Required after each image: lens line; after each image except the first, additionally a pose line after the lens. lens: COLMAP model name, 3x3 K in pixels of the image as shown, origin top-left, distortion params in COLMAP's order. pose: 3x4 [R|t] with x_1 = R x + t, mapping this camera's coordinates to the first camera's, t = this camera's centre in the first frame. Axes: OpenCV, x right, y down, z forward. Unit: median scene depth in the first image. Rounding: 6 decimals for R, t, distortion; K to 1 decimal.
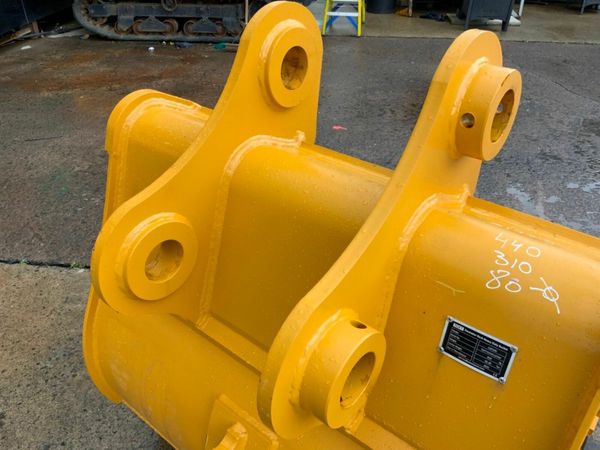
lens RADIAL K [[504.4, 0, 300.0], [0, 504.4, 225.0], [0, 0, 1]] dist [0.042688, -0.079624]
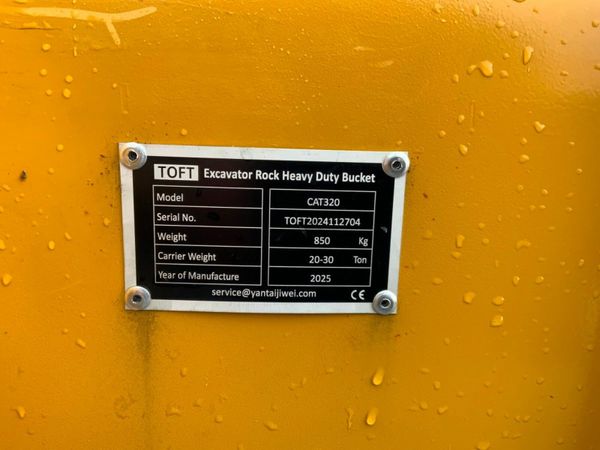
lens RADIAL K [[504.4, 0, 300.0], [0, 504.4, 225.0], [0, 0, 1]] dist [0.042688, -0.079624]
pose [[0.761770, -0.255217, 0.595459, 0.171587], [0.313346, 0.949619, 0.006148, 0.201013], [-0.567028, 0.181901, 0.803362, 0.642467]]
